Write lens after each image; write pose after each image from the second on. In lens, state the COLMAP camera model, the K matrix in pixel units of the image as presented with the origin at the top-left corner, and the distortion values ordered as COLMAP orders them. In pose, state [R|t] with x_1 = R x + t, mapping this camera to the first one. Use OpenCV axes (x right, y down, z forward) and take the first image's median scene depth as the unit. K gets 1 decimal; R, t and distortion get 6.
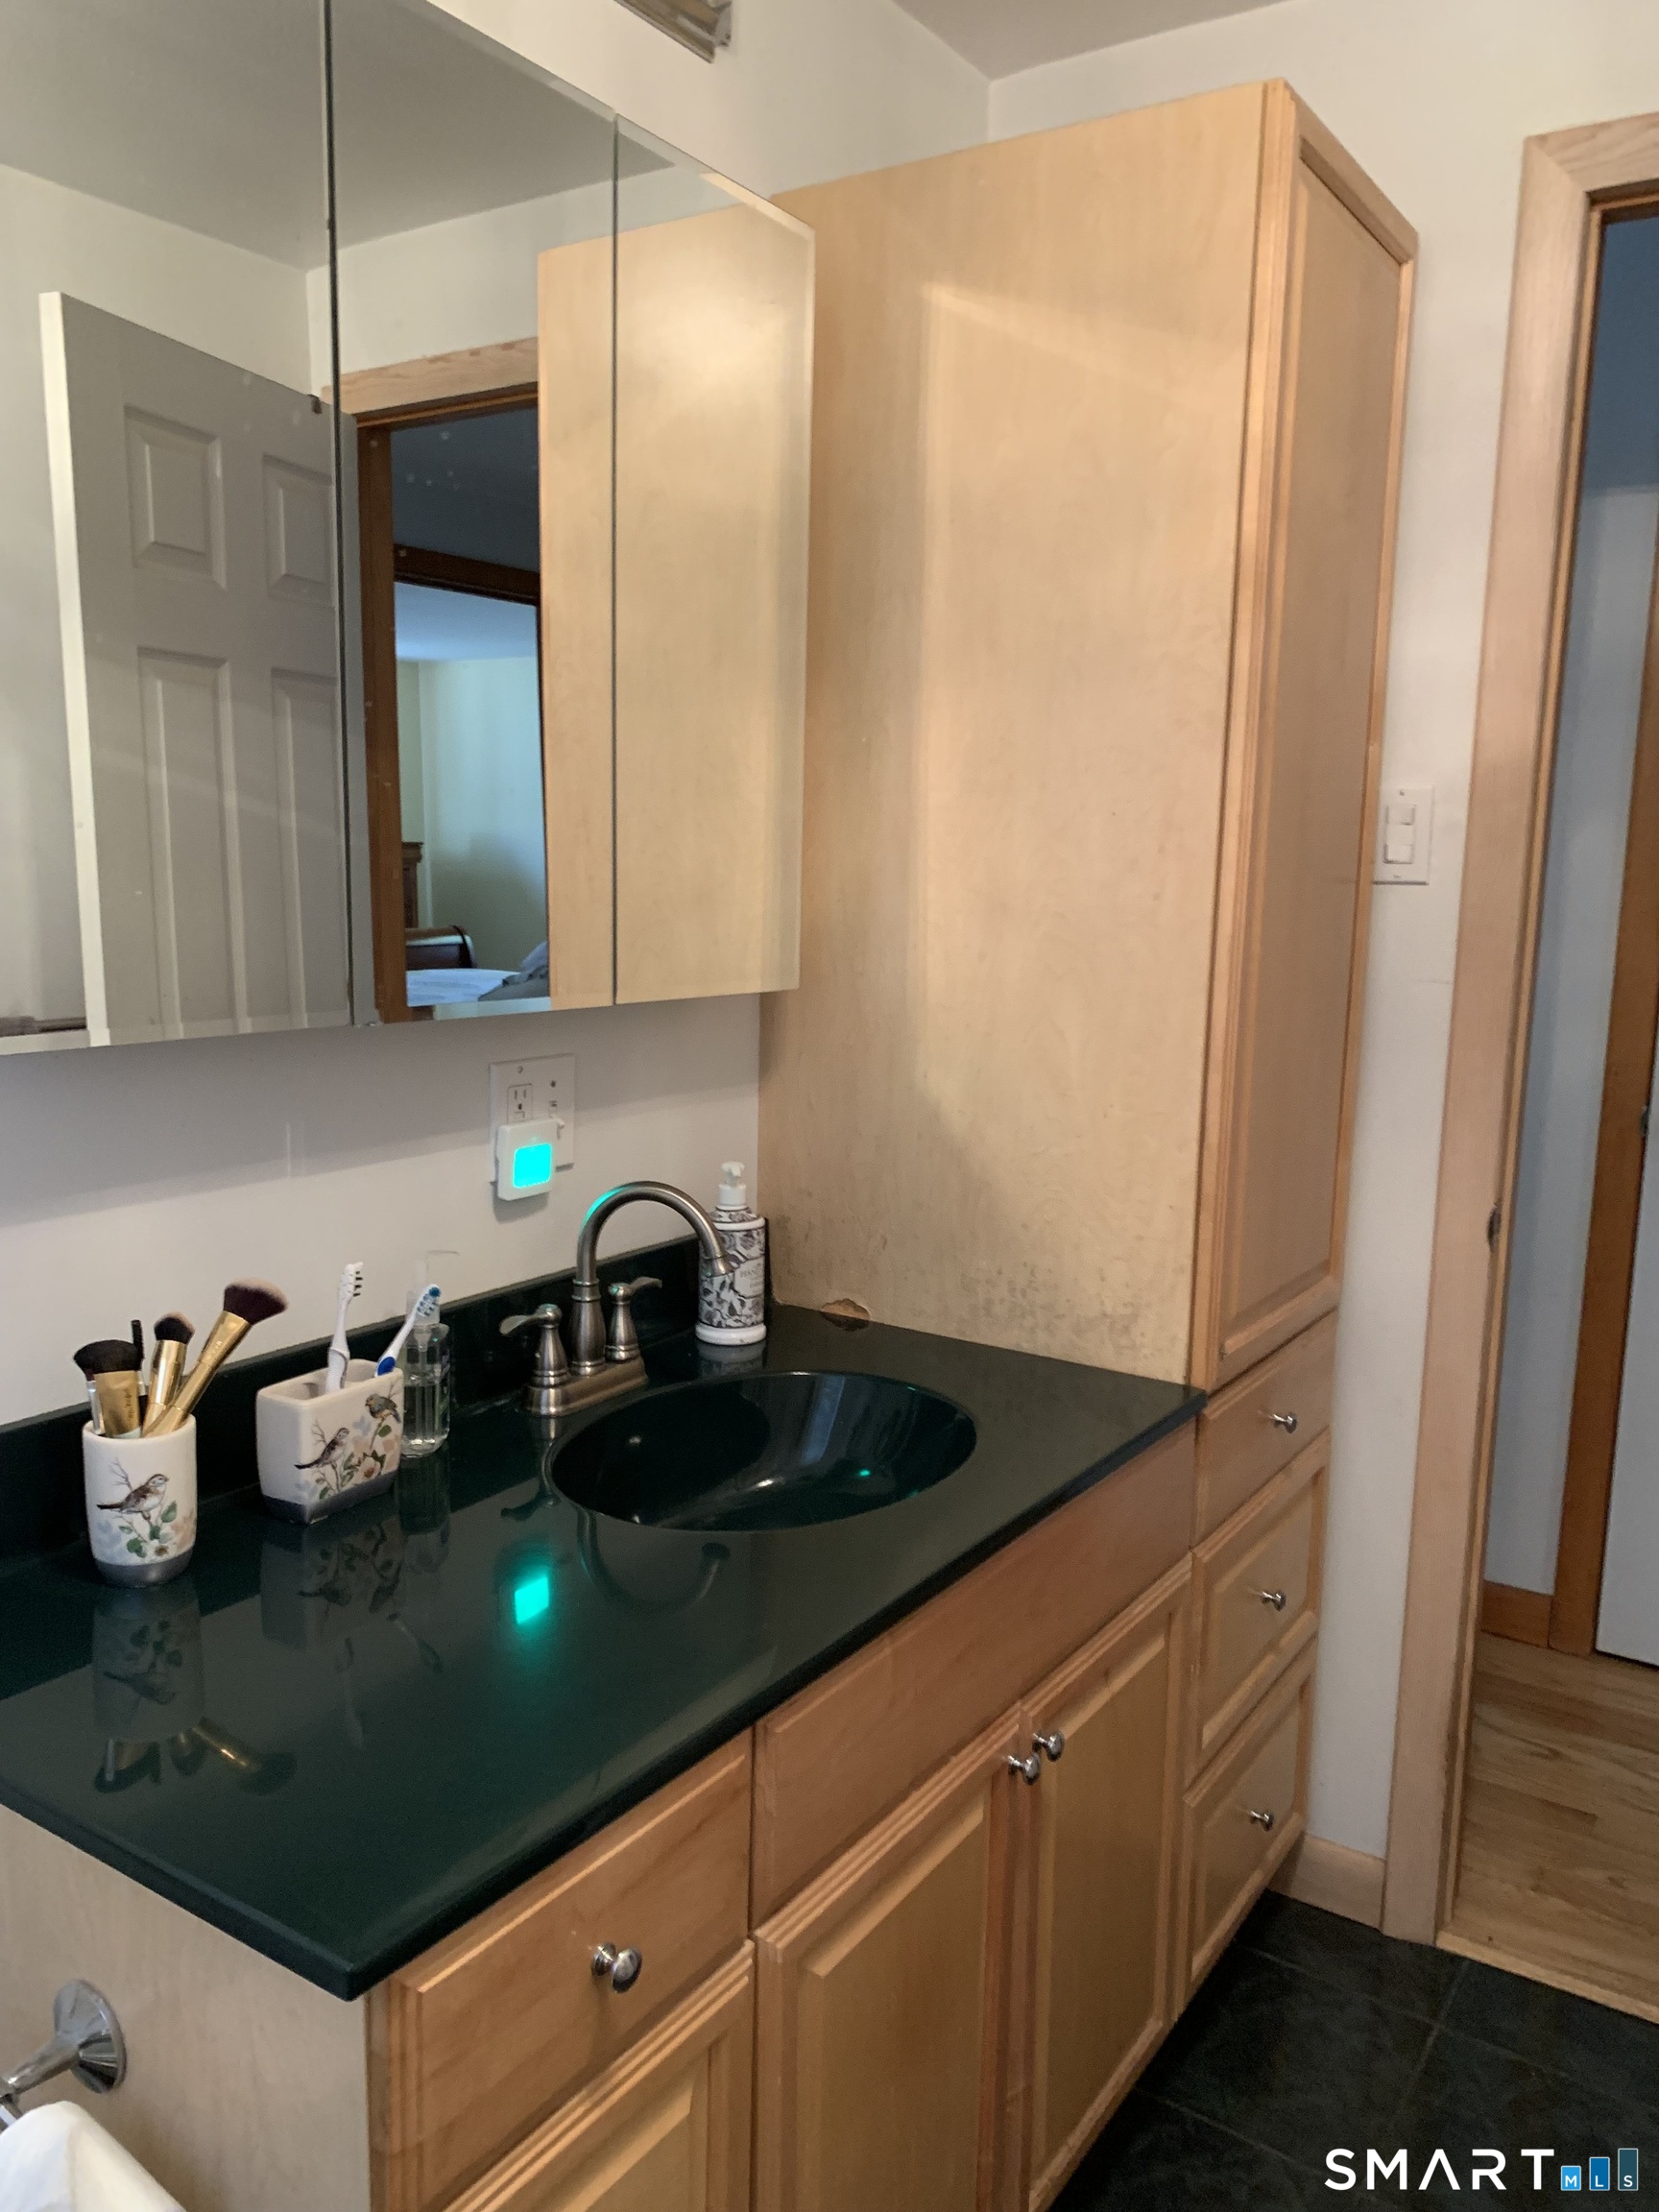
lens RADIAL K [[1676.1, 0, 829.5], [0, 1676.1, 1106.0], [0, 0, 1]] dist [0.050170, -0.084874]
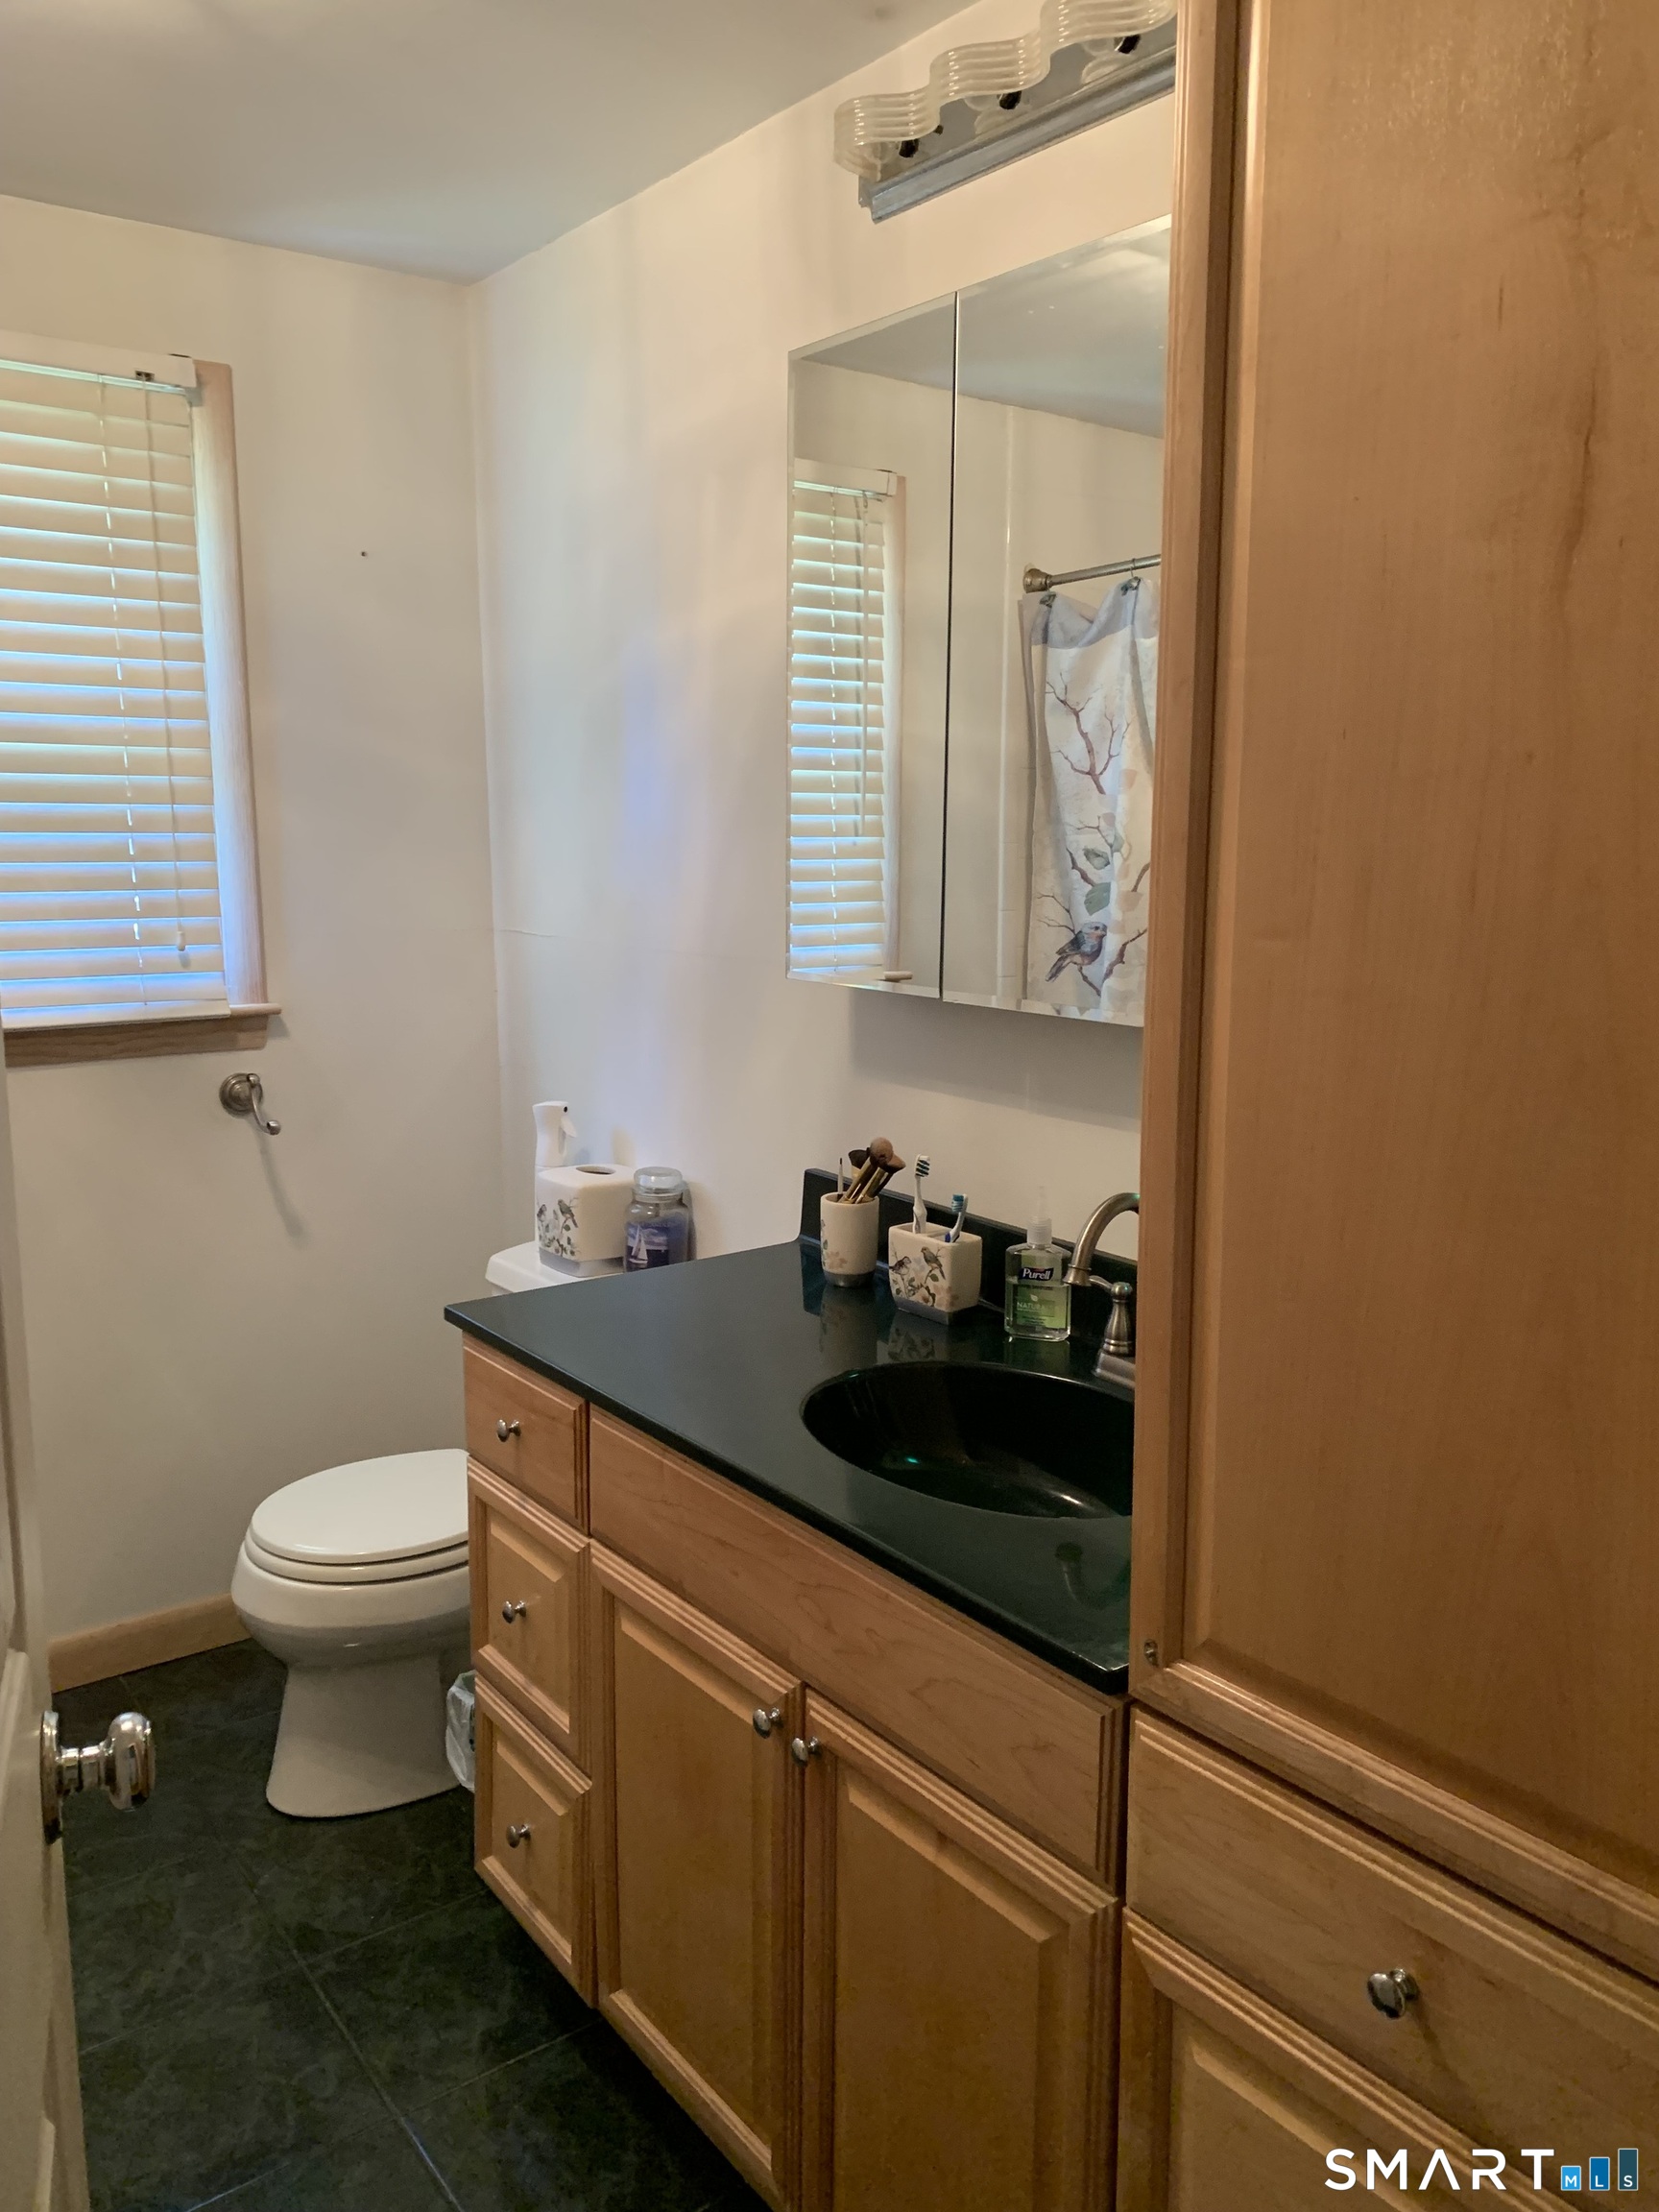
lens RADIAL K [[1676.1, 0, 829.5], [0, 1676.1, 1106.0], [0, 0, 1]] dist [0.050170, -0.084874]
pose [[-0.327177, 0.136275, -0.935085, 1.103337], [-0.159712, 0.967336, 0.196857, -0.221389], [0.931368, 0.213751, -0.294726, 1.320339]]
